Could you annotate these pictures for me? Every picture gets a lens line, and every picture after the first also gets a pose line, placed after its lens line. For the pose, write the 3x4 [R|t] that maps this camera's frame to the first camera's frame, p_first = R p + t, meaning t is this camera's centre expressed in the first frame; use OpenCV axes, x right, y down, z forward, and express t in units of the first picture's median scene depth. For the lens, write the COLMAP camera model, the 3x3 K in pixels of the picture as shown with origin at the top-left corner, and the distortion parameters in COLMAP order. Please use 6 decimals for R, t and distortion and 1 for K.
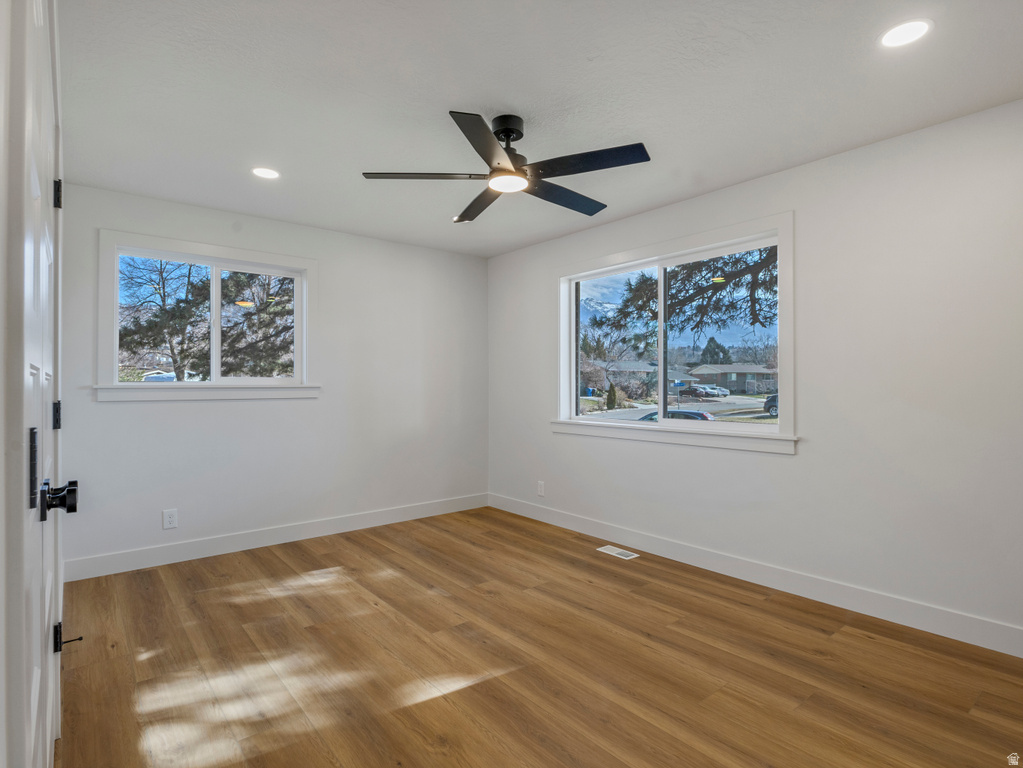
lens RADIAL K [[541.1, 0, 511.7], [0, 541.1, 386.1], [0, 0, 1]] dist [-0.004050, -0.002066]
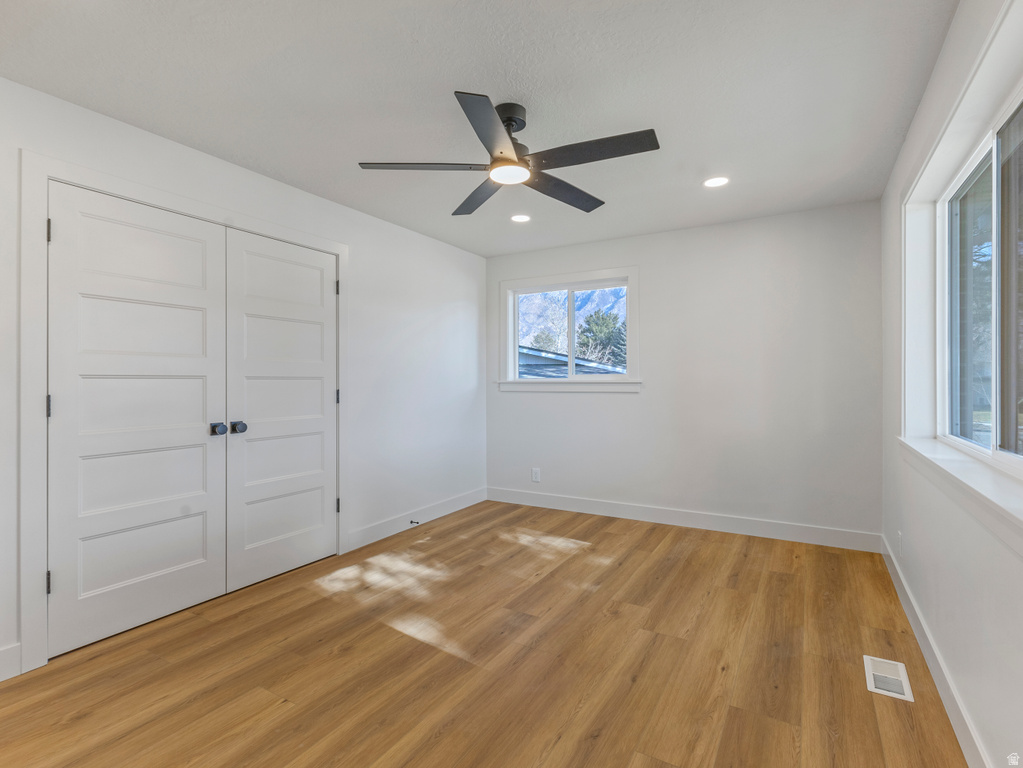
lens RADIAL K [[503.4, 0, 512.0], [0, 503.4, 380.6], [0, 0, 1]] dist [0.006073, -0.003131]
pose [[0.344081, -0.001957, -0.938938, 0.645172], [-0.001100, 0.999996, -0.002487, 0.000786], [0.938939, 0.001889, 0.344077, 0.523598]]
